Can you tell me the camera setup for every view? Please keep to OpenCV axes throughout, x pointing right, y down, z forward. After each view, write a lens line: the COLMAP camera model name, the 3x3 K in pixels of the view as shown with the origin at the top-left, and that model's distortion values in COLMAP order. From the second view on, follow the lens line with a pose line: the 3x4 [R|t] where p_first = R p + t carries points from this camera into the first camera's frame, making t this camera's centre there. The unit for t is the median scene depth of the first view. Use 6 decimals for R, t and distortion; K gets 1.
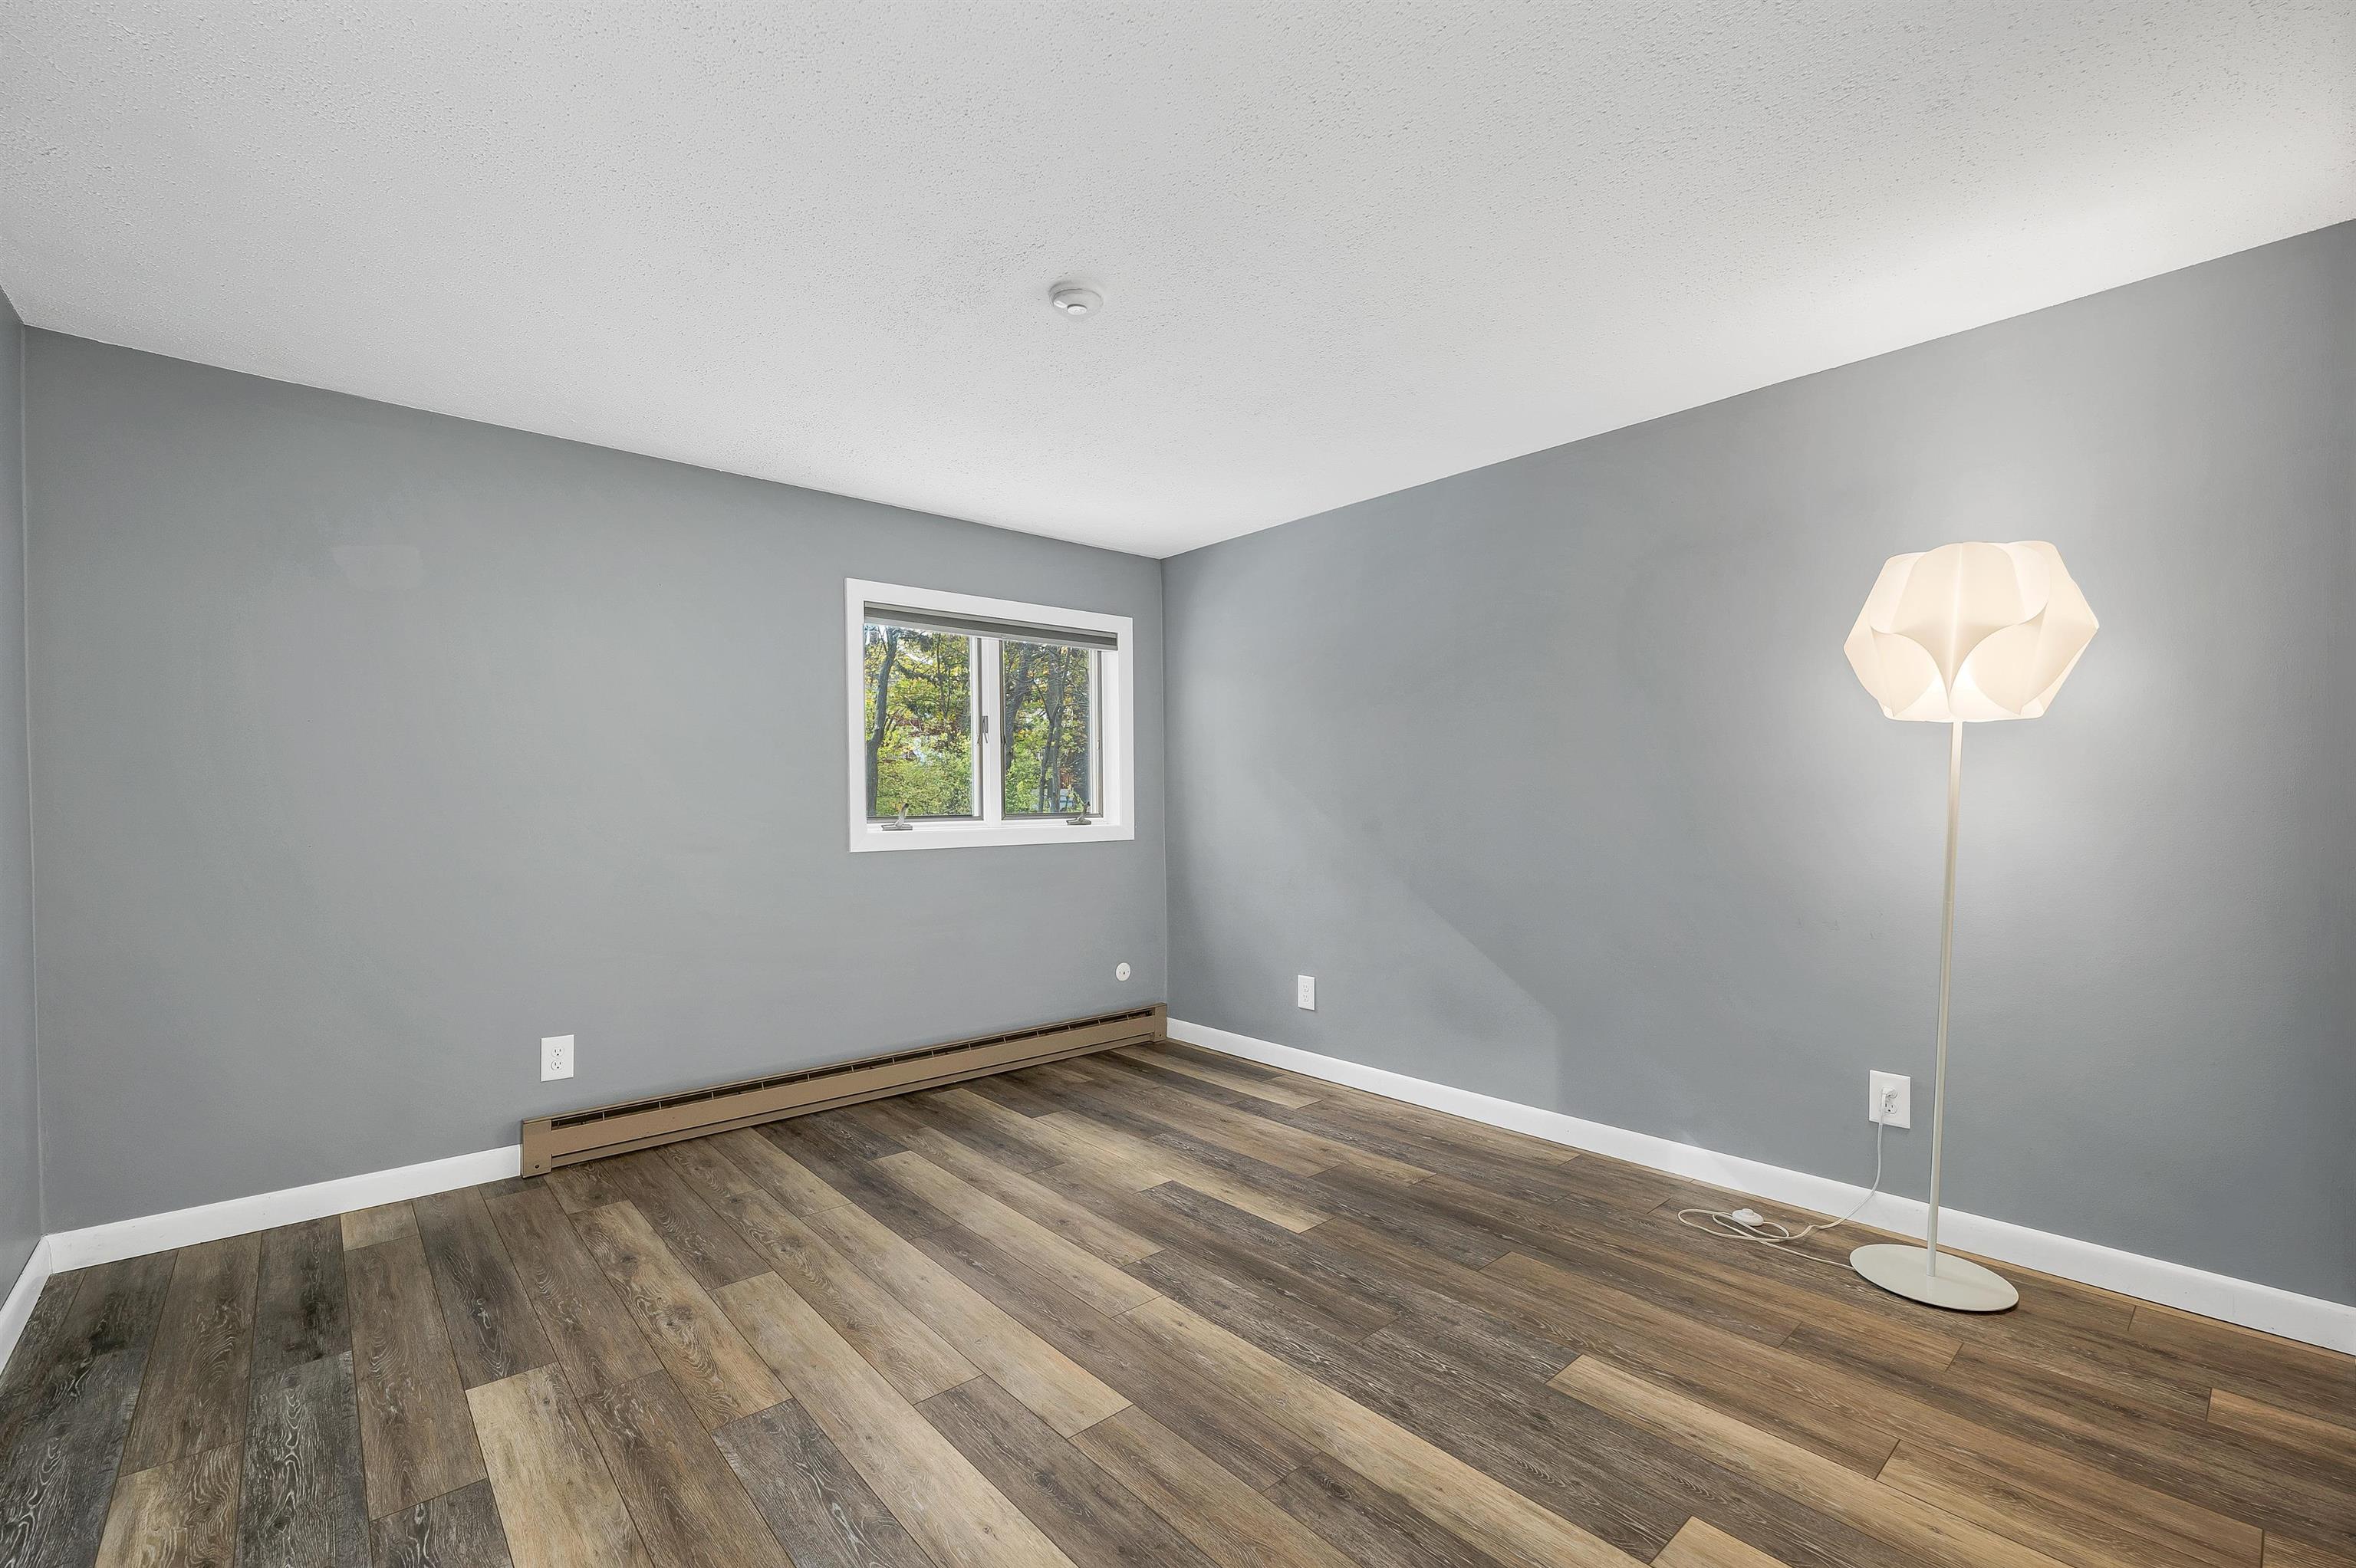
lens RADIAL K [[995.2, 0, 1175.3], [0, 995.2, 837.8], [0, 0, 1]] dist [-0.000344, 0.000079]
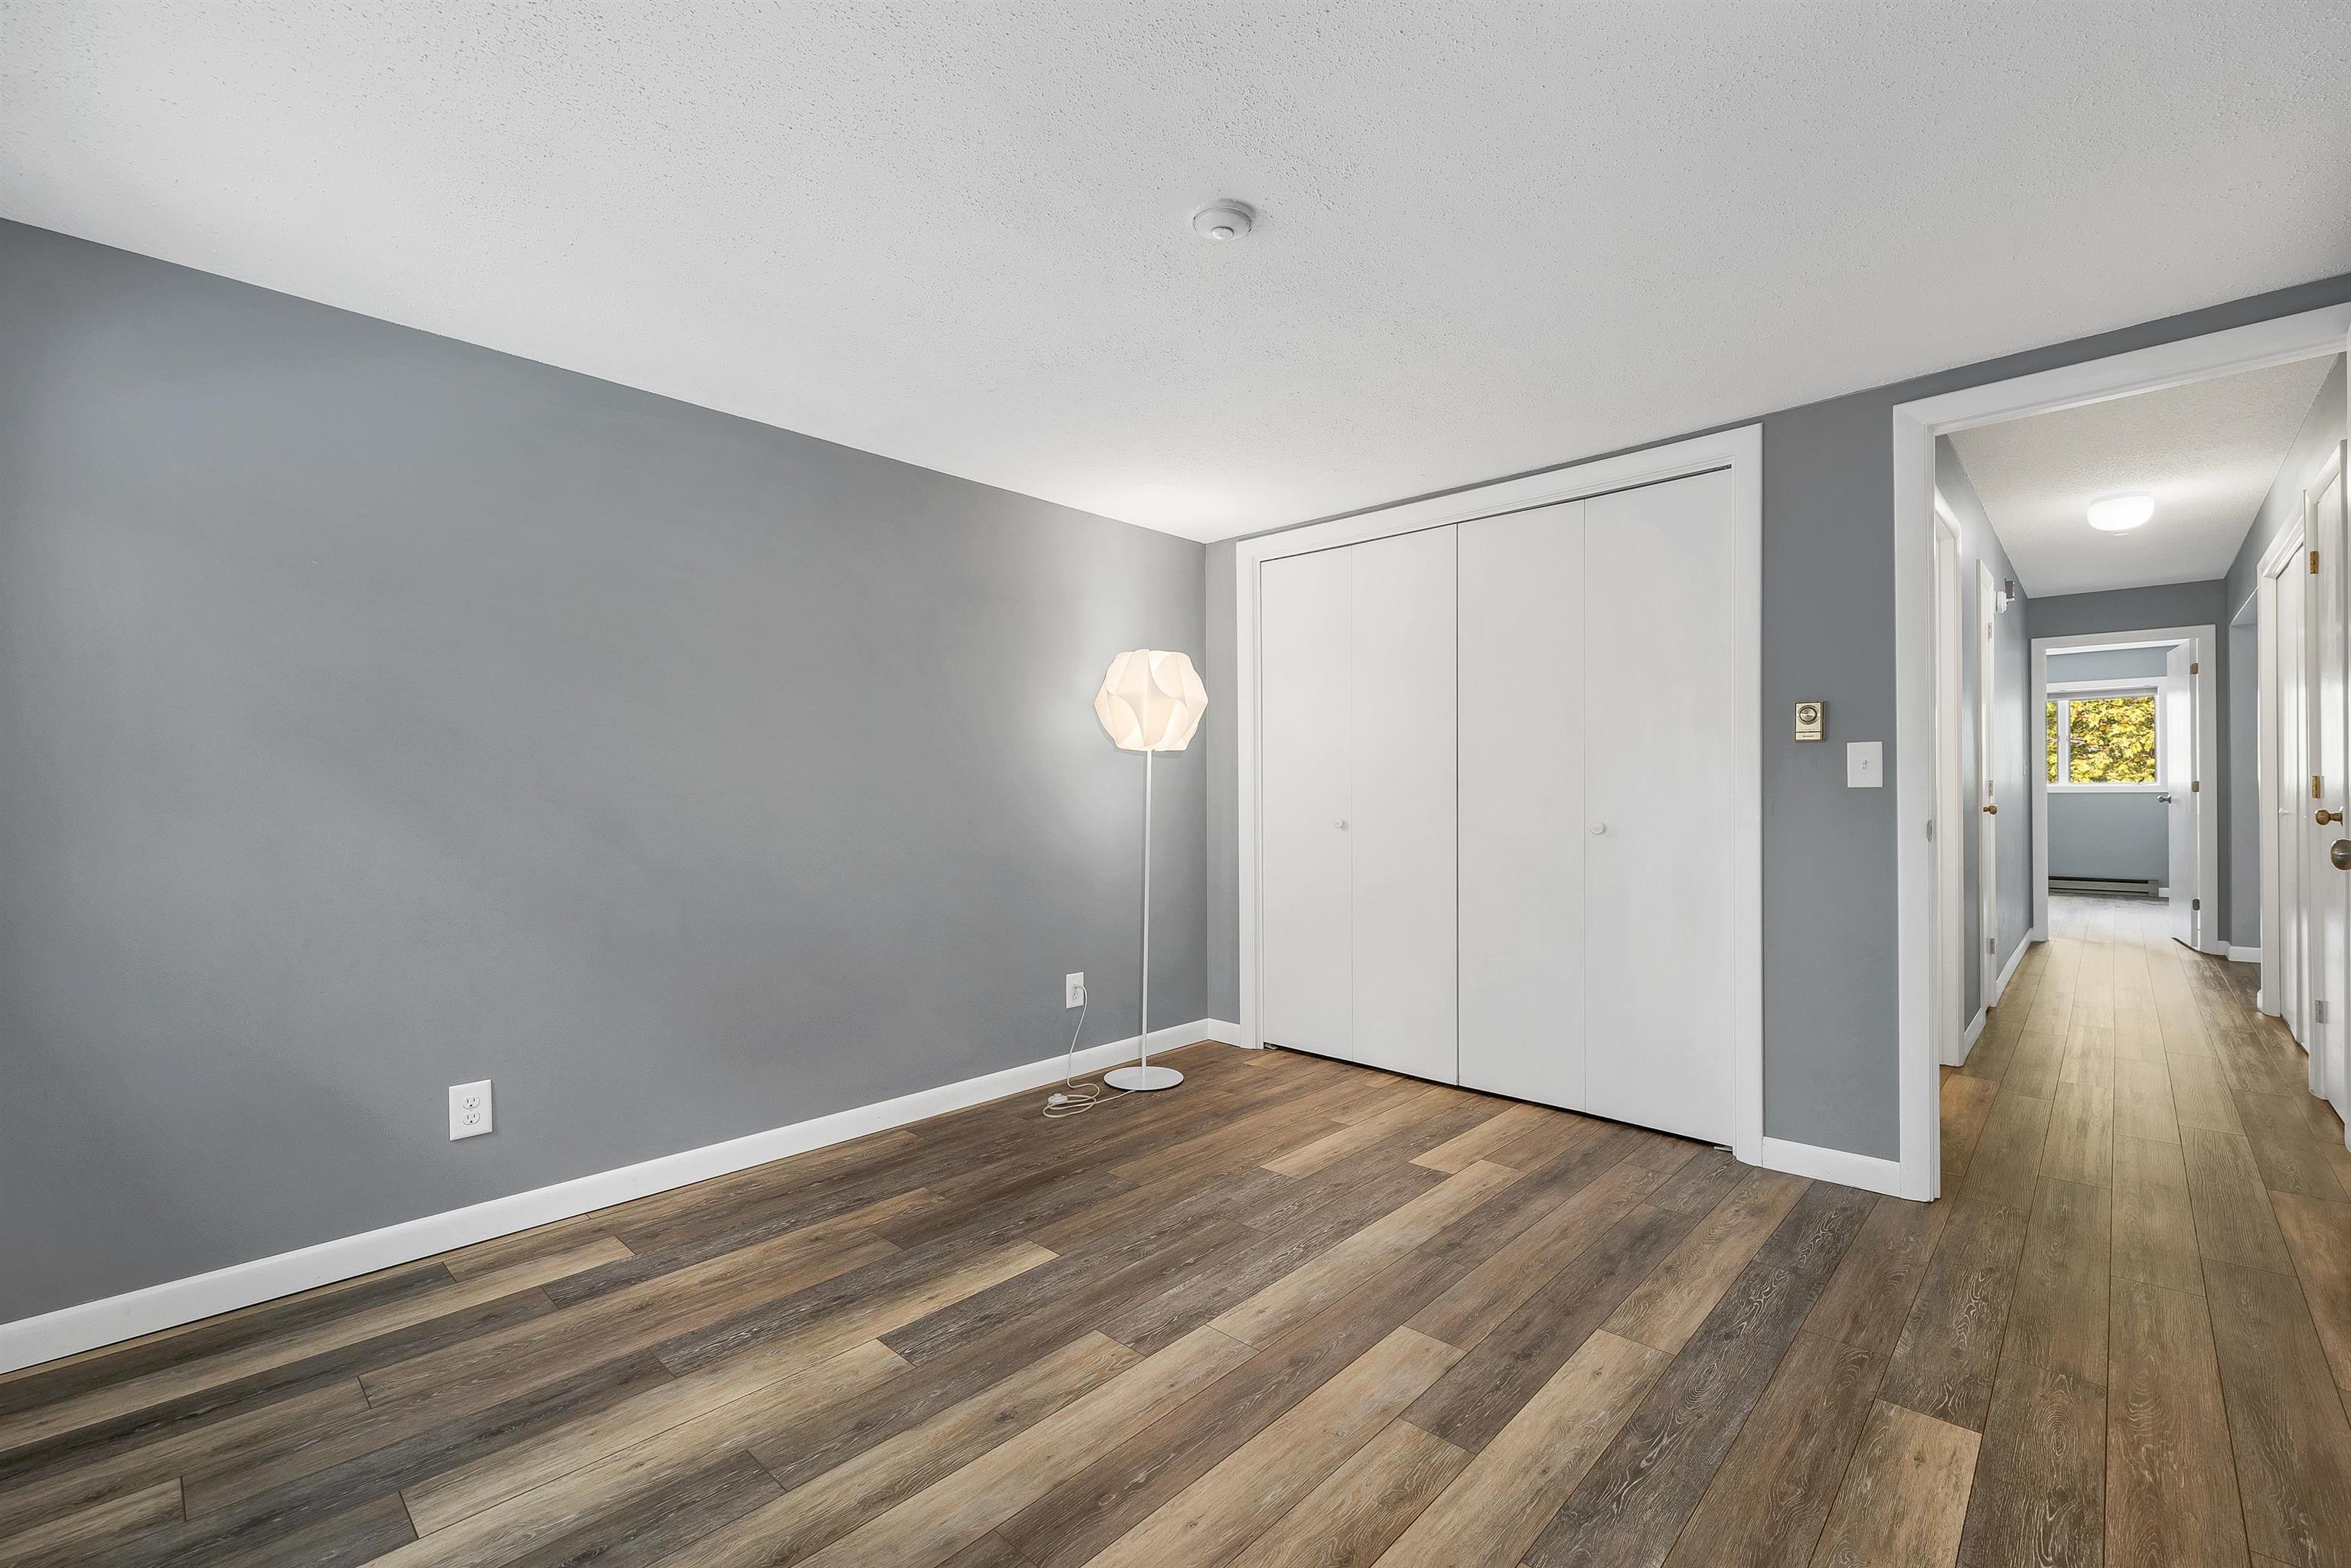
lens RADIAL K [[997.2, 0, 1182.6], [0, 997.2, 781.3], [0, 0, 1]] dist [-0.003623, 0.000058]
pose [[-0.095251, 0.017213, 0.995304, -0.844339], [0.046270, 0.998846, -0.012847, -0.032217], [-0.994377, 0.044829, -0.095937, 0.972048]]
